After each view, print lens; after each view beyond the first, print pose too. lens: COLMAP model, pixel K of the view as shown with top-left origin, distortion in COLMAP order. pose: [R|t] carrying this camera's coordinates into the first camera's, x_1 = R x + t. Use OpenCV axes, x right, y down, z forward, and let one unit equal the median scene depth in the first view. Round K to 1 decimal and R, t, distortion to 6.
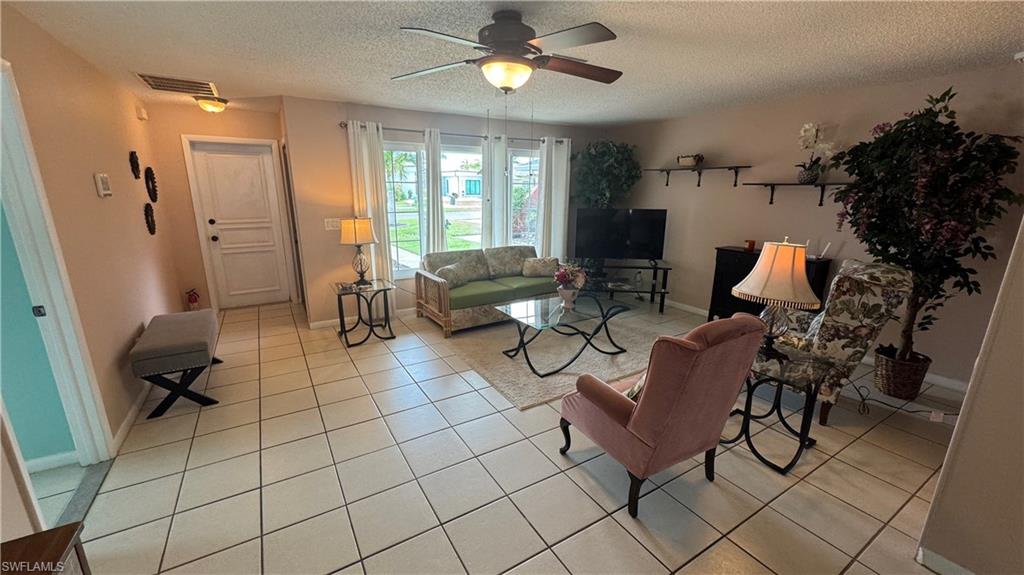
lens RADIAL K [[410.0, 0, 510.1], [0, 410.0, 290.2], [0, 0, 1]] dist [-0.001007, -0.000367]
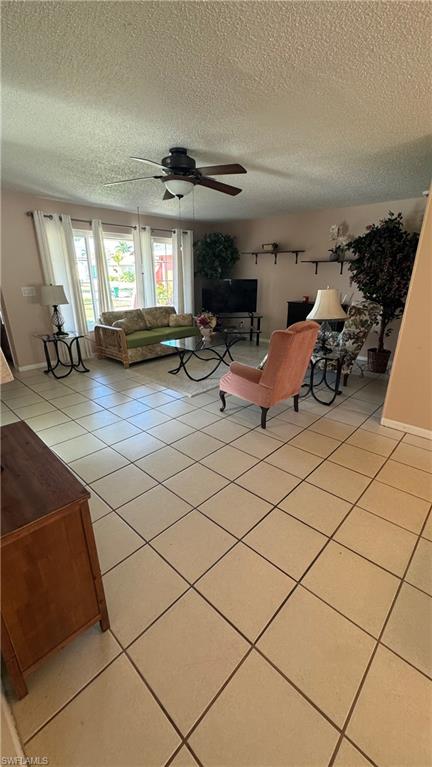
lens RADIAL K [[307.1, 0, 217.0], [0, 307.1, 385.1], [0, 0, 1]] dist [-0.001007, -0.000367]
pose [[0.963014, -0.096626, 0.251529, -0.124365], [0.069073, 0.990824, 0.116173, 0.069923], [-0.260447, -0.094502, 0.960852, -0.161250]]
